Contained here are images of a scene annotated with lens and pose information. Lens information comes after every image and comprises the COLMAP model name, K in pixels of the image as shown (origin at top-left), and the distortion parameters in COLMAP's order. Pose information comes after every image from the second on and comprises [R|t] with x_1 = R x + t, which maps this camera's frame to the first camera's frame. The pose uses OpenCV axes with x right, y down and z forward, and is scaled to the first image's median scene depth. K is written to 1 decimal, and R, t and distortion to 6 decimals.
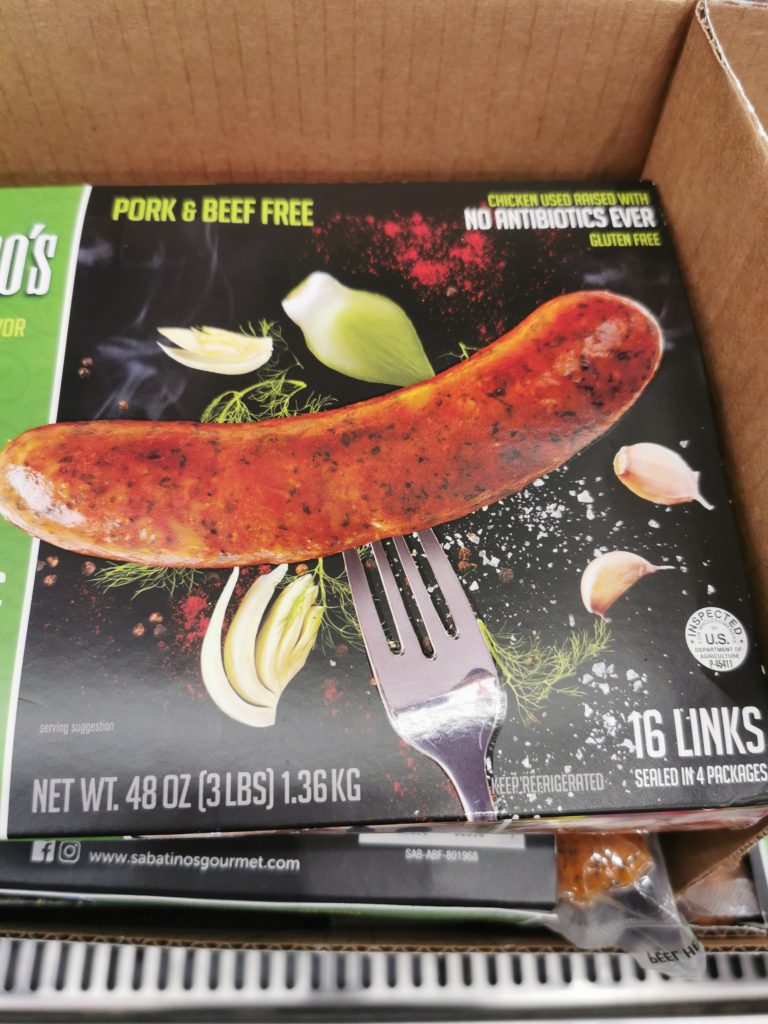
lens RADIAL K [[803.9, 0, 384.0], [0, 803.9, 512.0], [0, 0, 1]] dist [-0.009192, -0.004266]
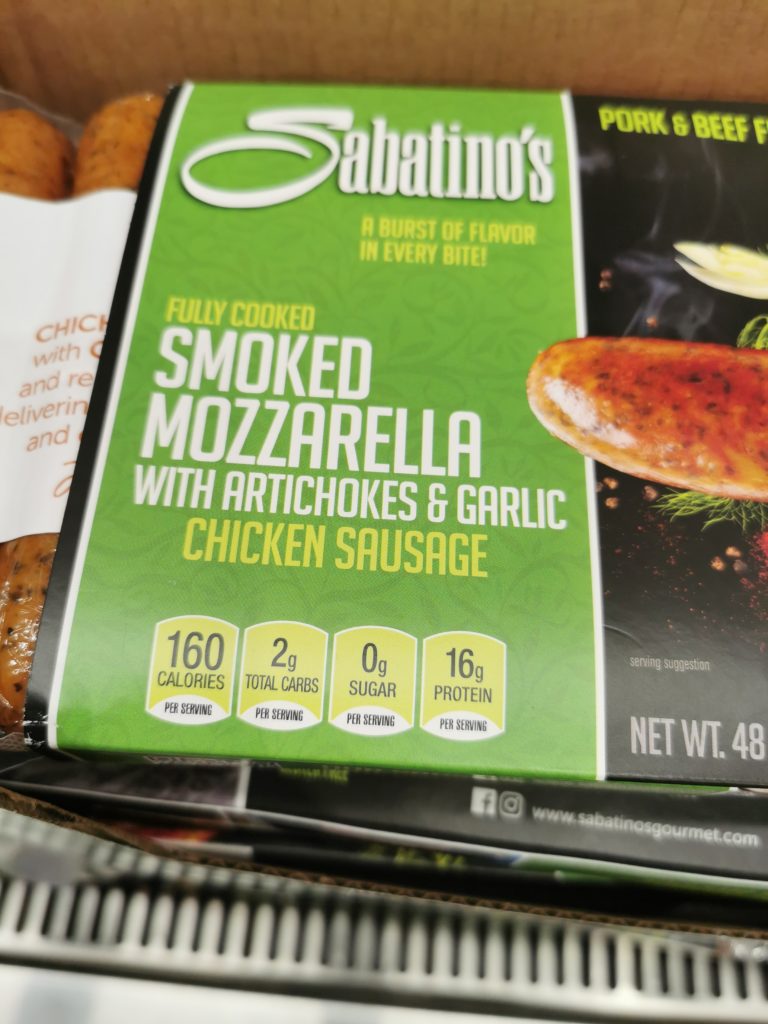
lens RADIAL K [[810.8, 0, 377.5], [0, 810.8, 511.3], [0, 0, 1]] dist [-0.023269, -0.014844]
pose [[0.994891, 0.070704, -0.072063, -0.580097], [-0.070201, 0.997488, 0.009493, 0.098570], [0.072553, -0.004385, 0.997355, 0.062551]]
